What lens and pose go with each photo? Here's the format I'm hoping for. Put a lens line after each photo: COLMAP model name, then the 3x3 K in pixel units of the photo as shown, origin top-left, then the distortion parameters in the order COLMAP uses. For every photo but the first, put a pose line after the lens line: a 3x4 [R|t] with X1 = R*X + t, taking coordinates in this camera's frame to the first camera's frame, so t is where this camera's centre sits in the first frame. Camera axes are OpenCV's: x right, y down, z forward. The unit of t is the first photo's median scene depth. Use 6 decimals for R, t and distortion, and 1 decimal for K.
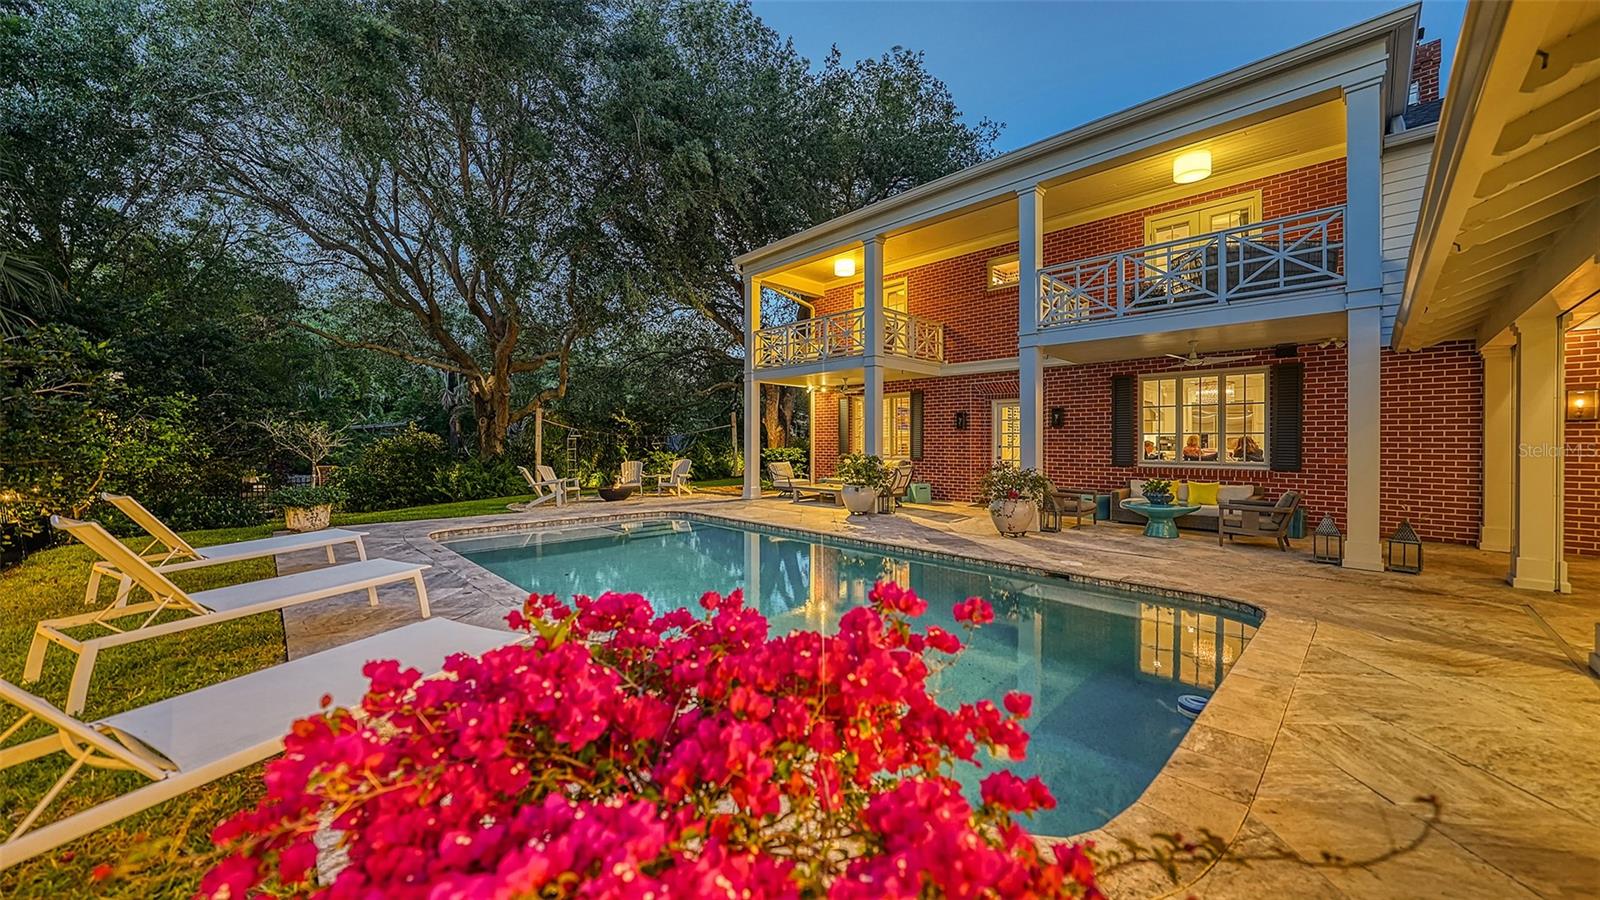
lens RADIAL K [[579.1, 0, 796.5], [0, 579.1, 444.3], [0, 0, 1]] dist [-0.019479, 0.001049]
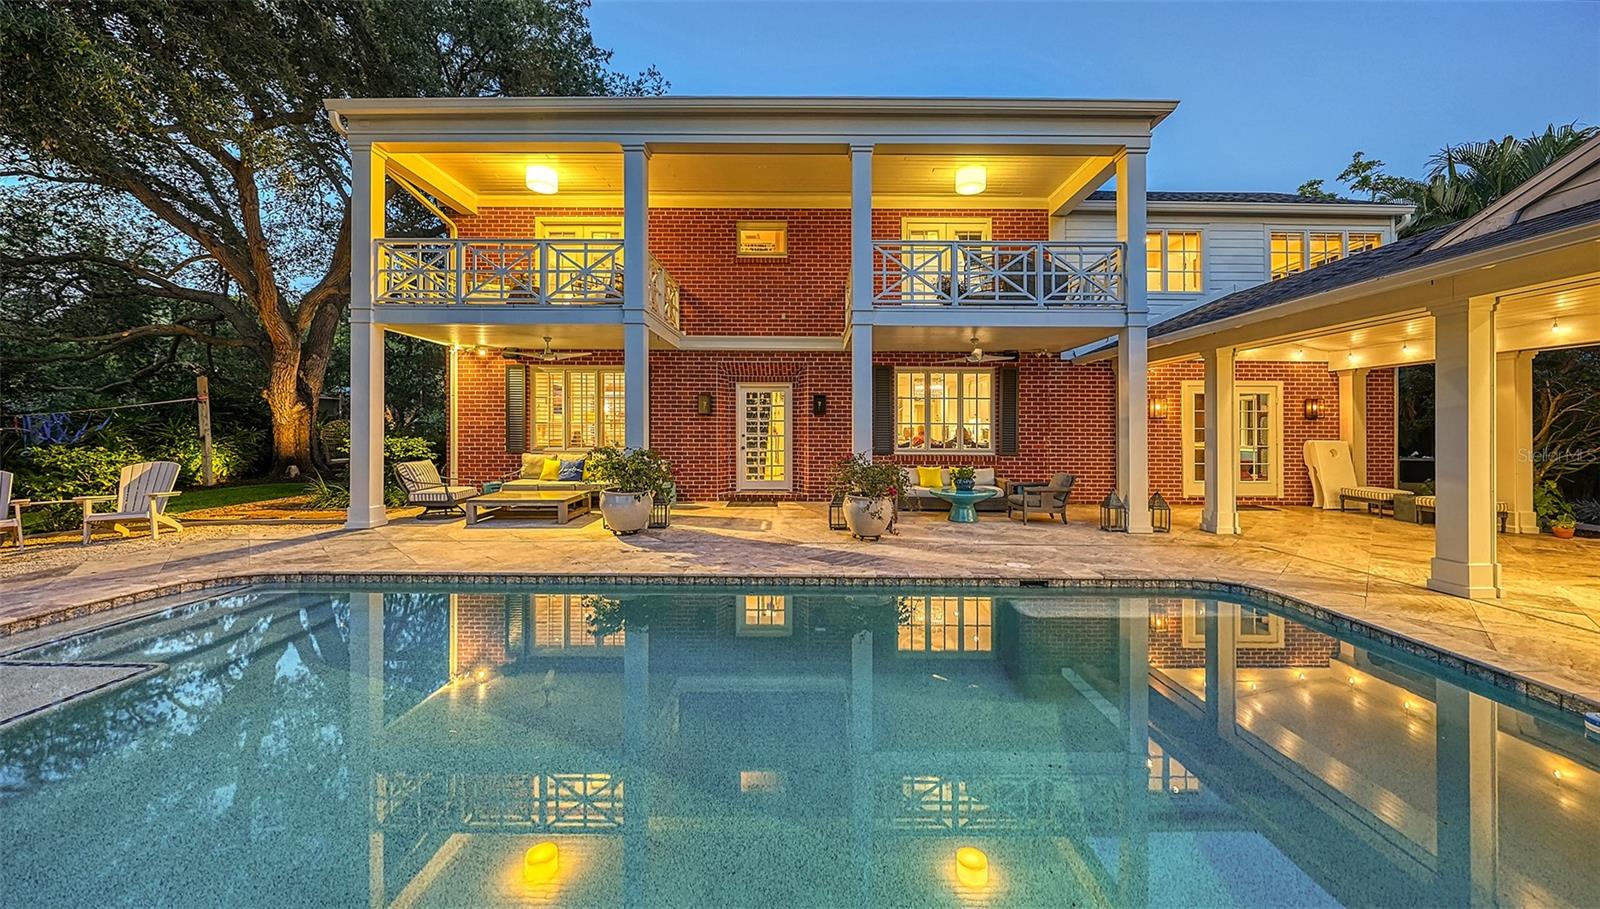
lens RADIAL K [[559.4, 0, 813.9], [0, 559.4, 429.4], [0, 0, 1]] dist [-0.007050, 0.000601]
pose [[0.684712, 0.006189, 0.728787, -0.194946], [-0.002365, 0.999978, -0.006270, -0.000194], [-0.728810, 0.002570, 0.684711, 0.325625]]
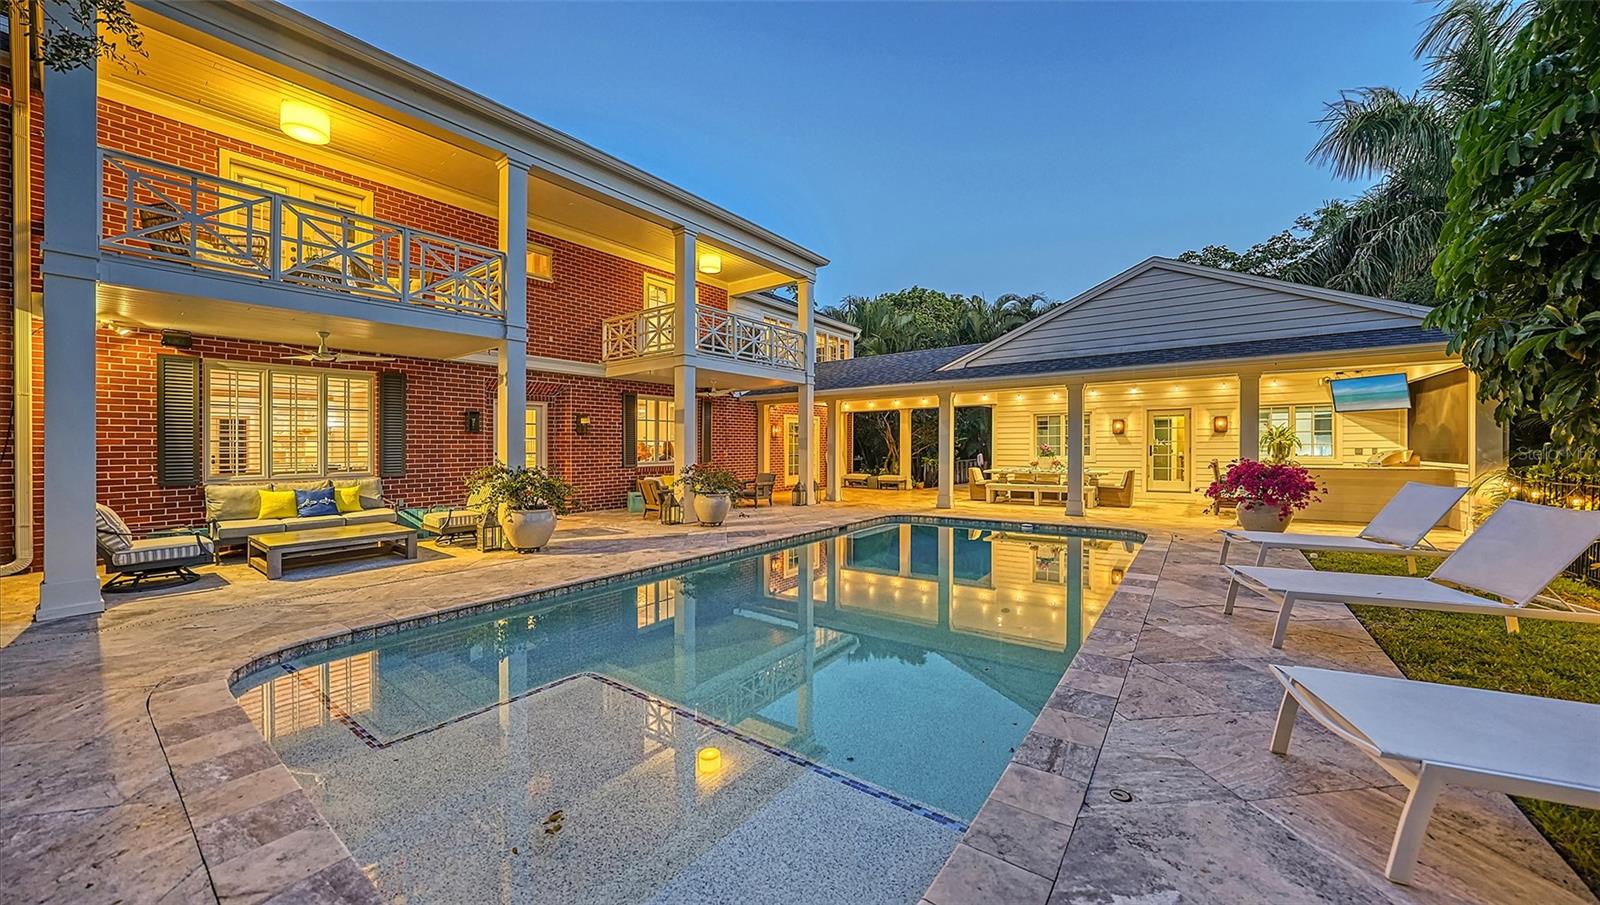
lens RADIAL K [[559.4, 0, 796.4], [0, 559.4, 451.7], [0, 0, 1]] dist [-0.007050, 0.000601]
pose [[-0.182333, -0.006395, 0.983216, -0.537142], [0.013028, 0.999875, 0.008920, -0.000690], [-0.983151, 0.014436, -0.182227, 0.700629]]
